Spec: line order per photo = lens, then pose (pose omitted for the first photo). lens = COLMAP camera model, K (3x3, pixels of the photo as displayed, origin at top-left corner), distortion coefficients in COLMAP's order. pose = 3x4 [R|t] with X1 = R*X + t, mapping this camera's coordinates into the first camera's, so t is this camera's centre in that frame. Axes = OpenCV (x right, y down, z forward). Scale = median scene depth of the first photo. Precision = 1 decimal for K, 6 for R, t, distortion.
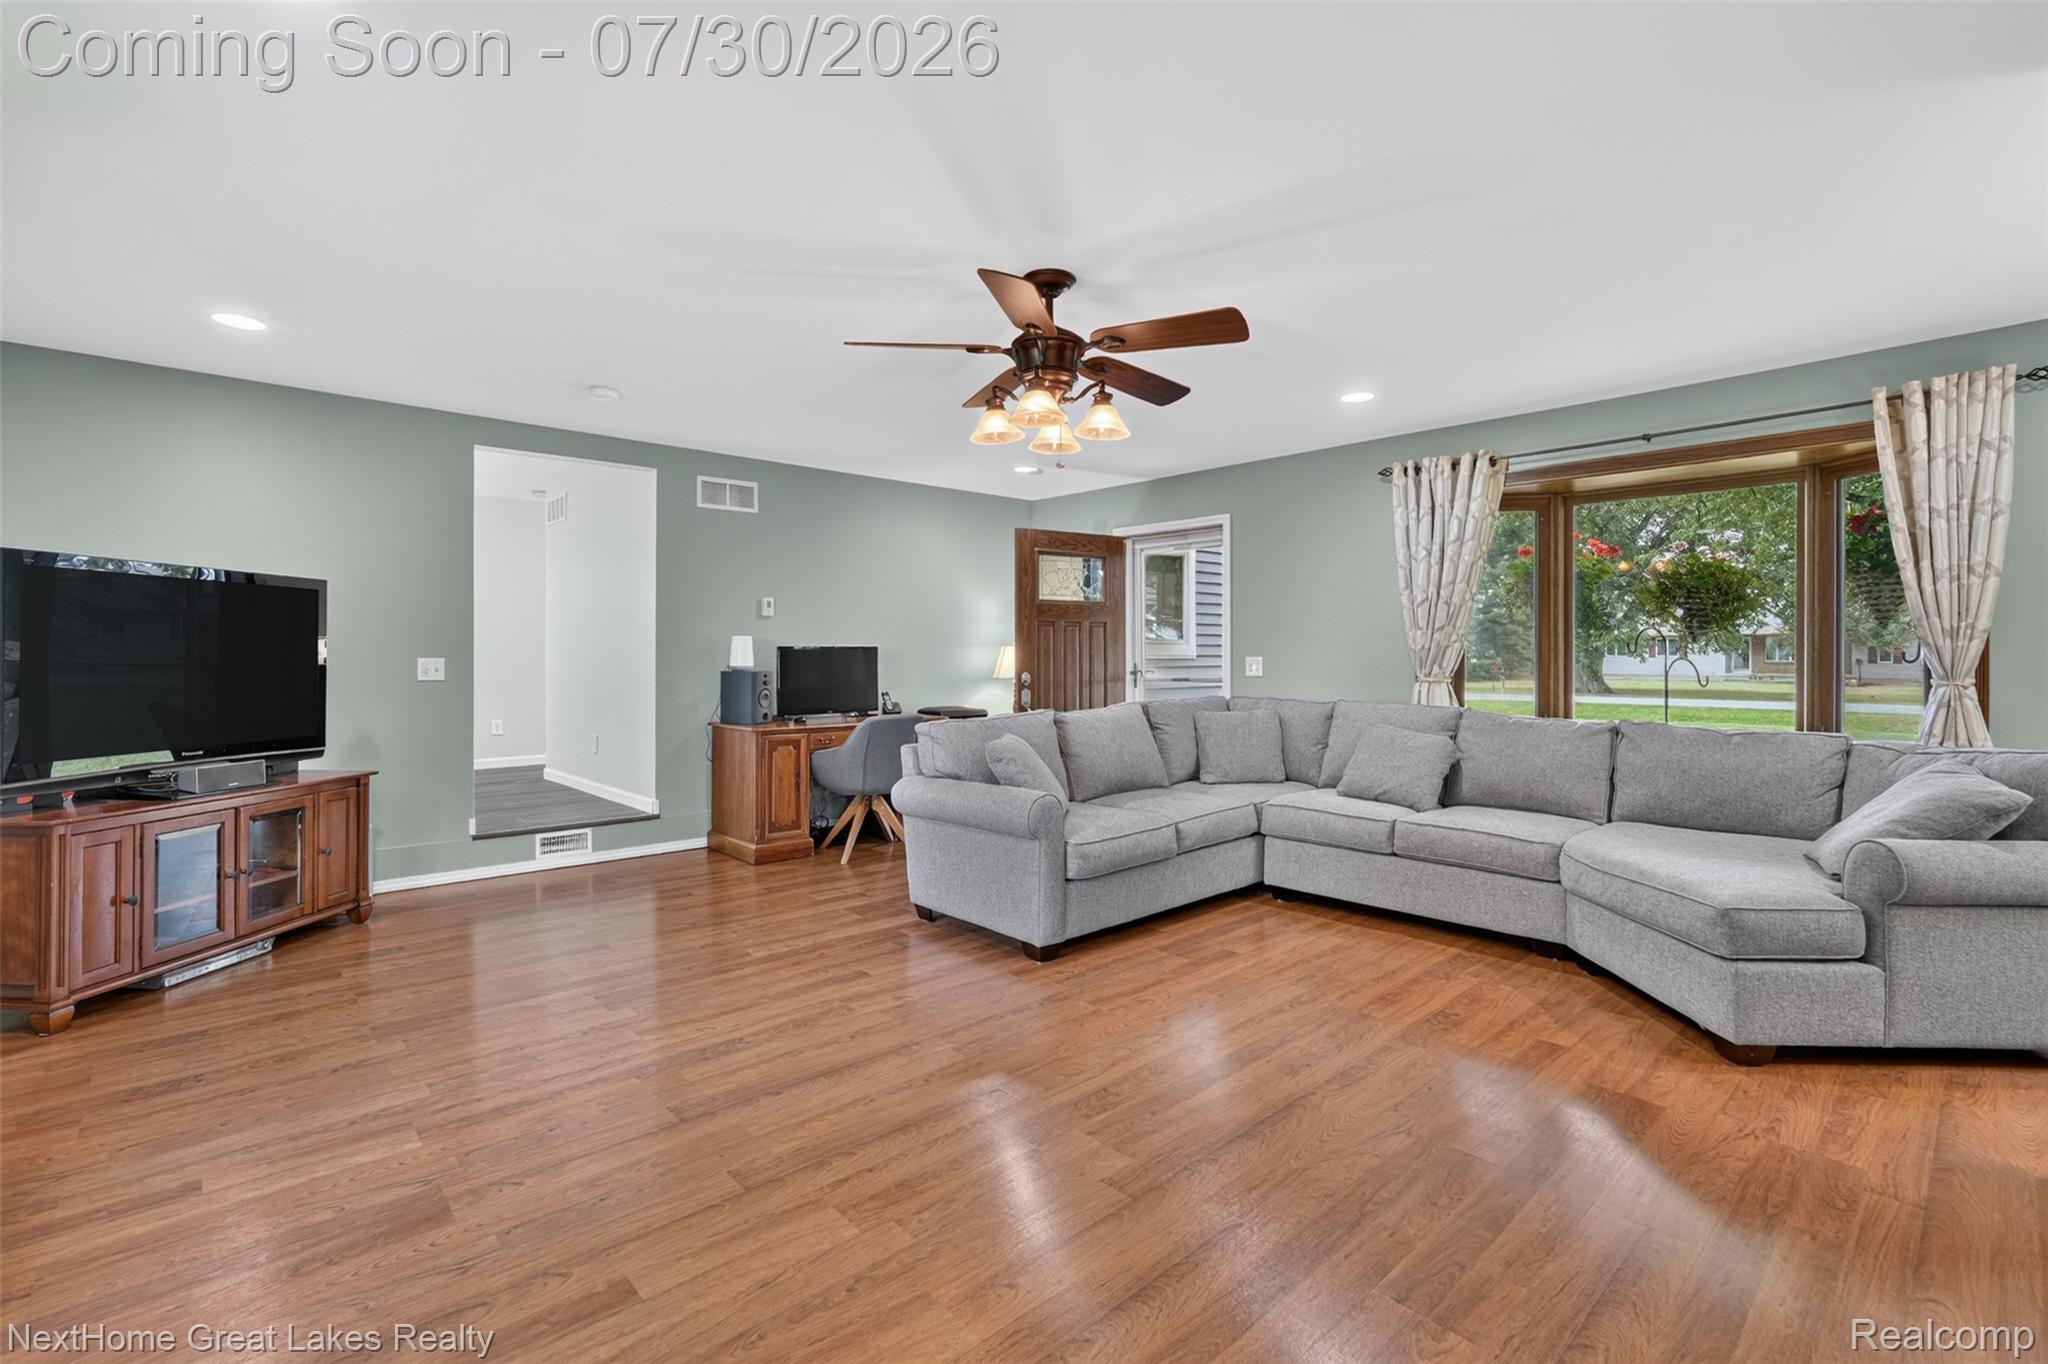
lens RADIAL K [[910.8, 0, 1025.4], [0, 910.8, 652.3], [0, 0, 1]] dist [-0.002873, 0.000080]
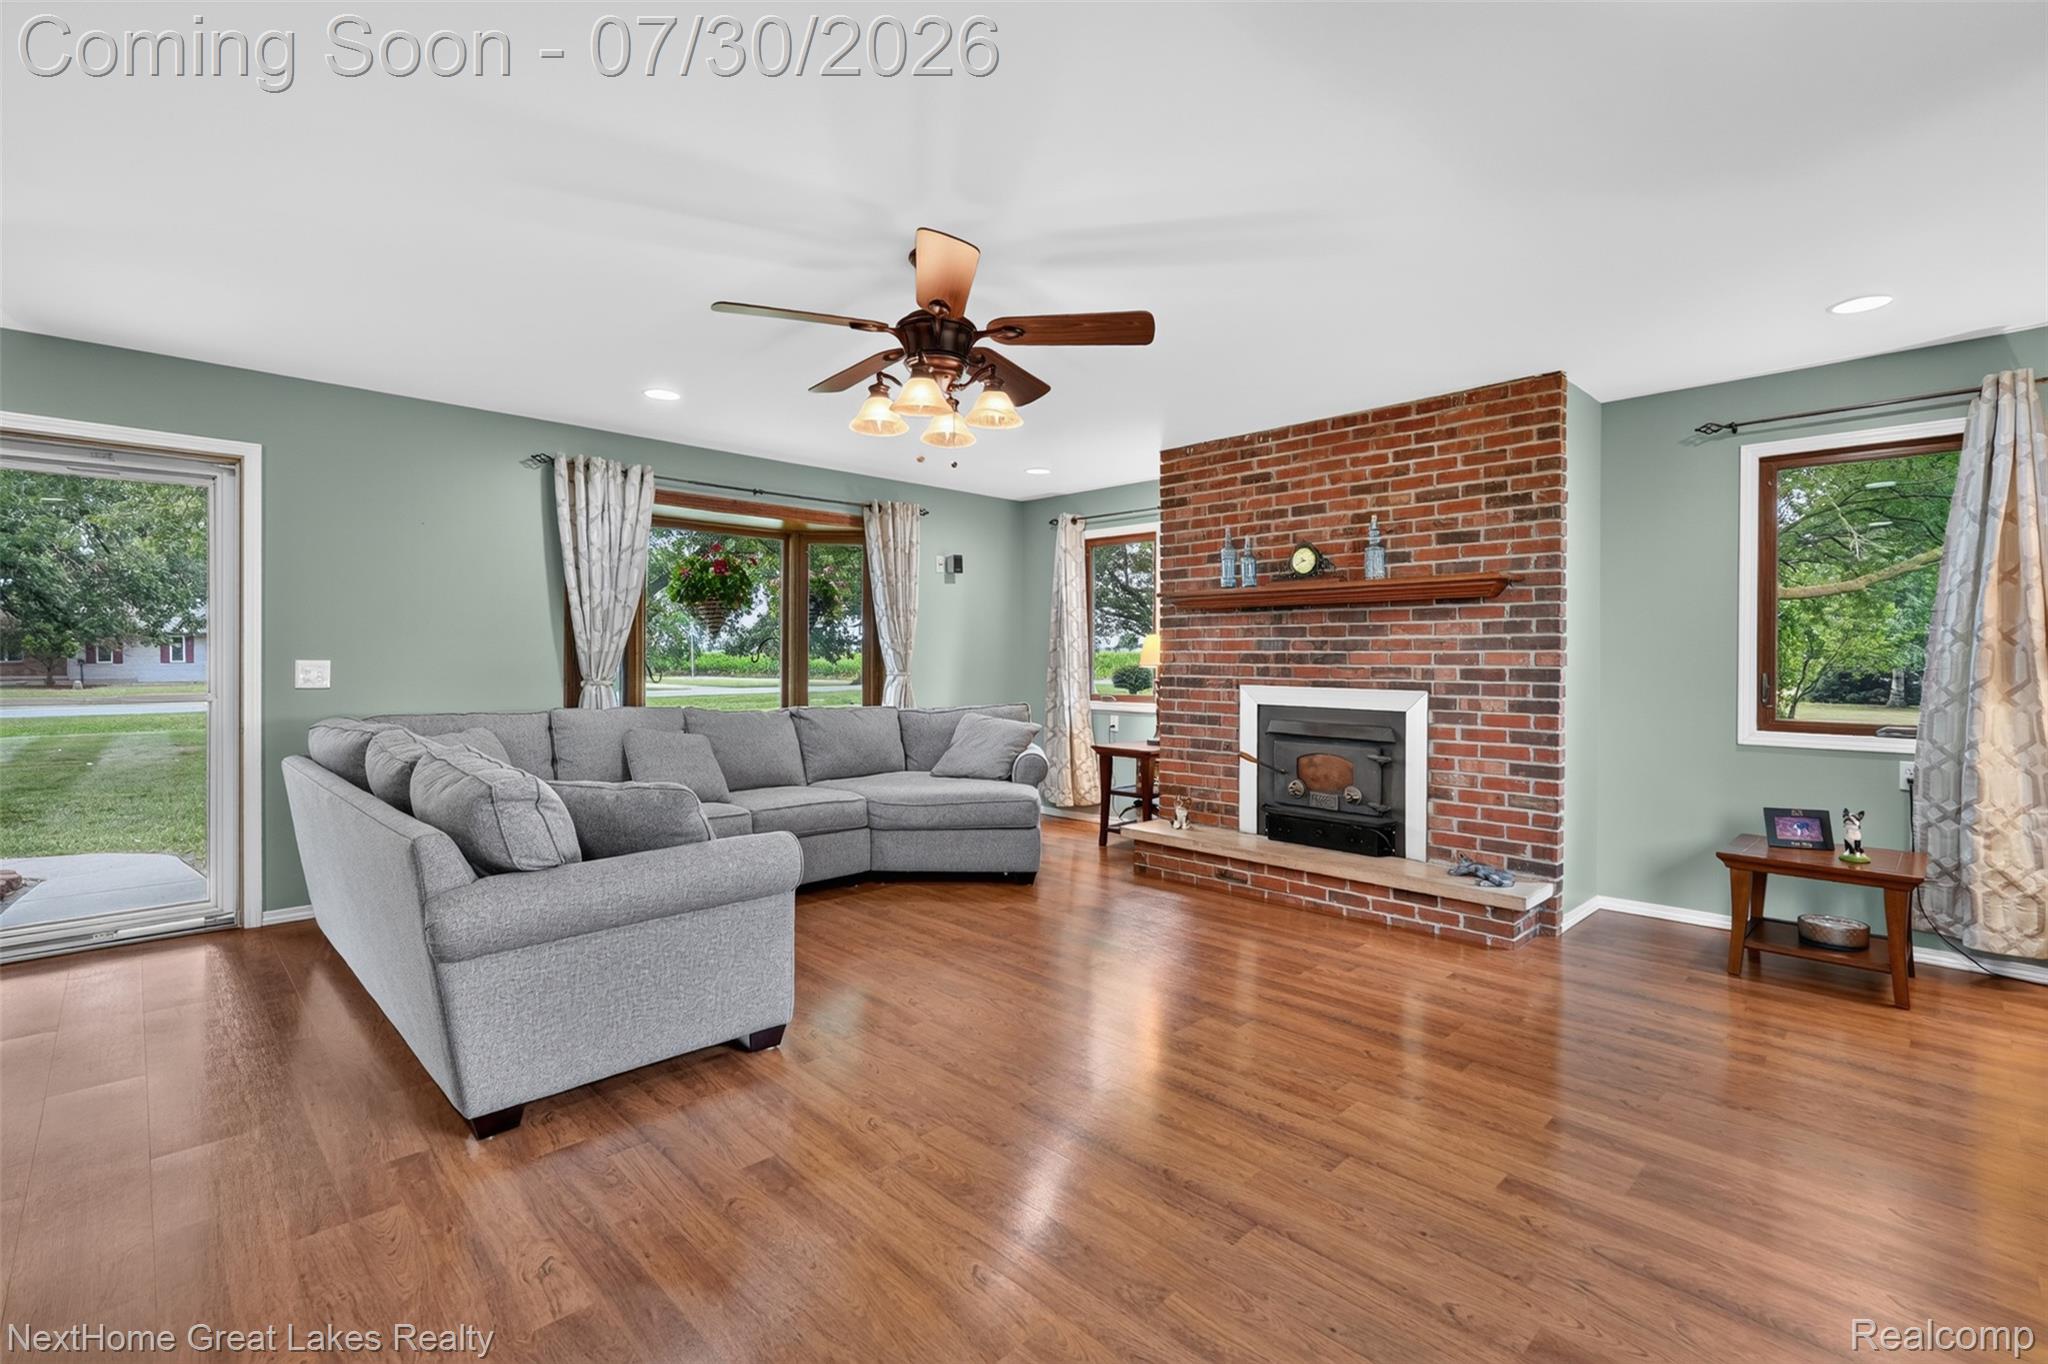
lens RADIAL K [[910.8, 0, 1025.4], [0, 910.8, 652.3], [0, 0, 1]] dist [-0.002873, 0.000080]
pose [[-0.028715, 0.006626, 0.999566, -0.852261], [-0.007844, 0.999946, -0.006854, -0.000595], [-0.999557, -0.008037, -0.028662, 0.872280]]
